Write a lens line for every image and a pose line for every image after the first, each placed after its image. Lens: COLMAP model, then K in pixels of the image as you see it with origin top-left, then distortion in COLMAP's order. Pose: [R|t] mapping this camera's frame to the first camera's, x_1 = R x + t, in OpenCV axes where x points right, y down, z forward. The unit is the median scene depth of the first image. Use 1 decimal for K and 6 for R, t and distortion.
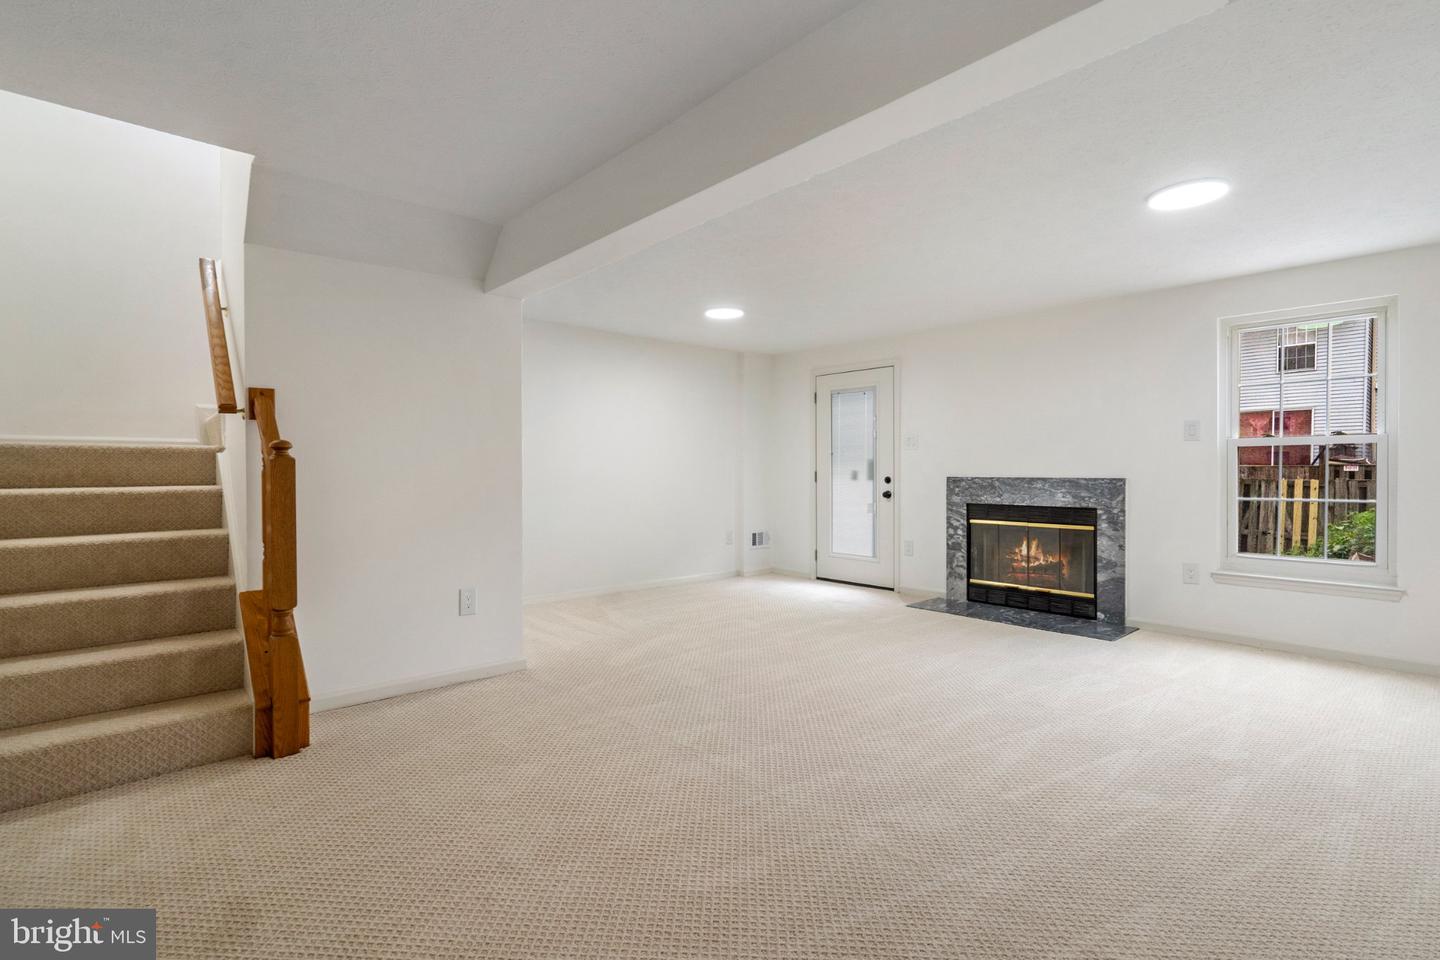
lens RADIAL K [[665.9, 0, 690.3], [0, 665.9, 470.7], [0, 0, 1]] dist [-0.004701, 0.000771]
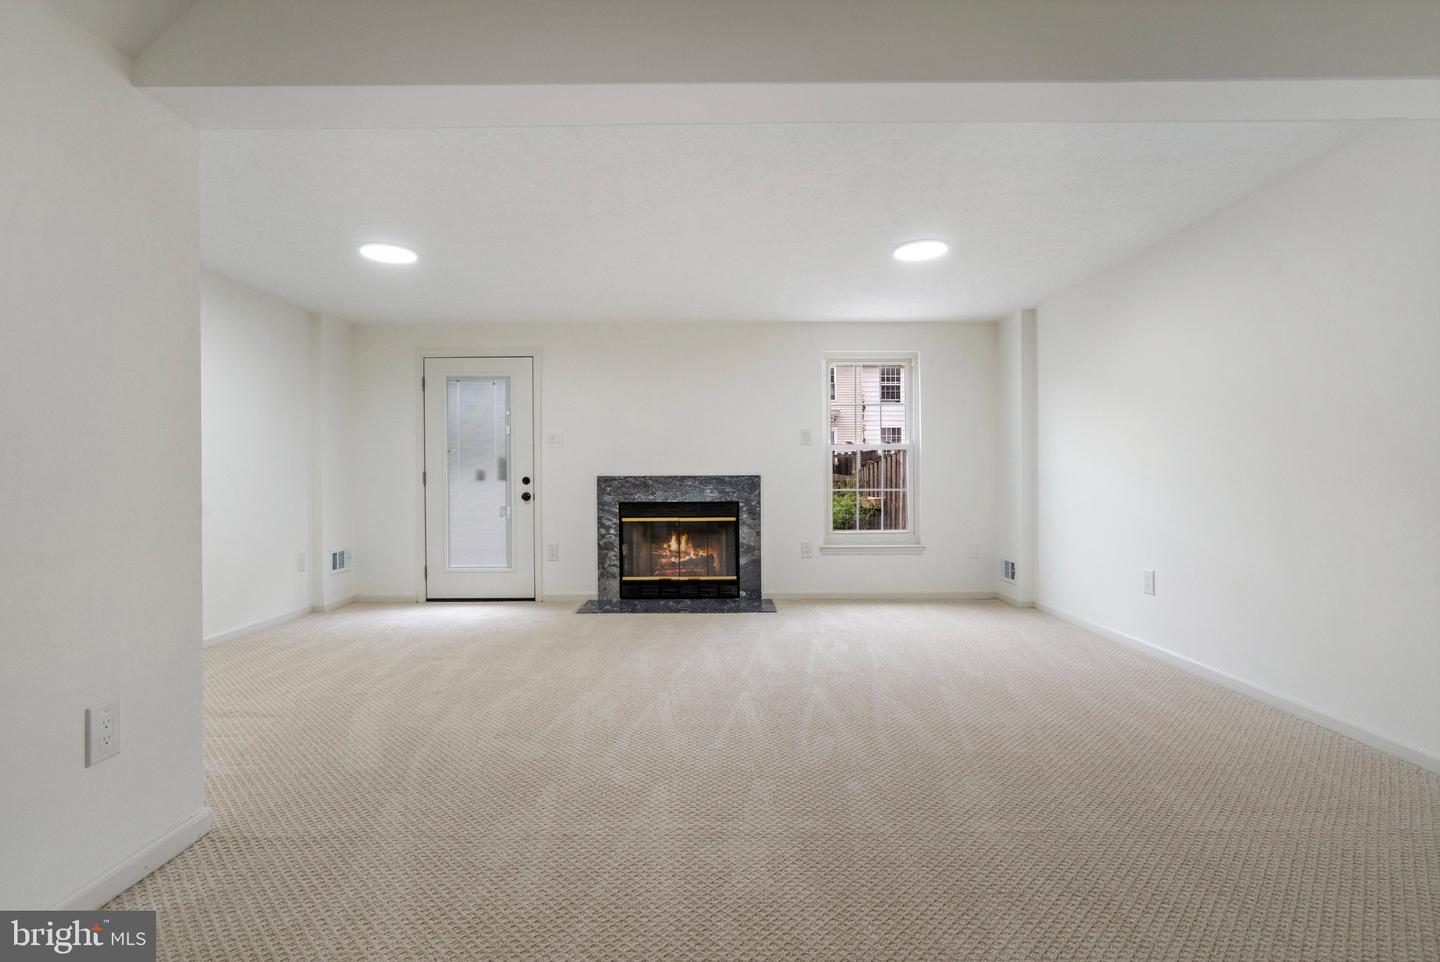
lens RADIAL K [[665.9, 0, 719.1], [0, 665.9, 480.6], [0, 0, 1]] dist [-0.004701, 0.000771]
pose [[0.657092, -0.006138, 0.753785, -0.258702], [0.004348, 0.999981, 0.004352, 0.013309], [-0.753798, 0.000418, 0.657106, 0.237576]]
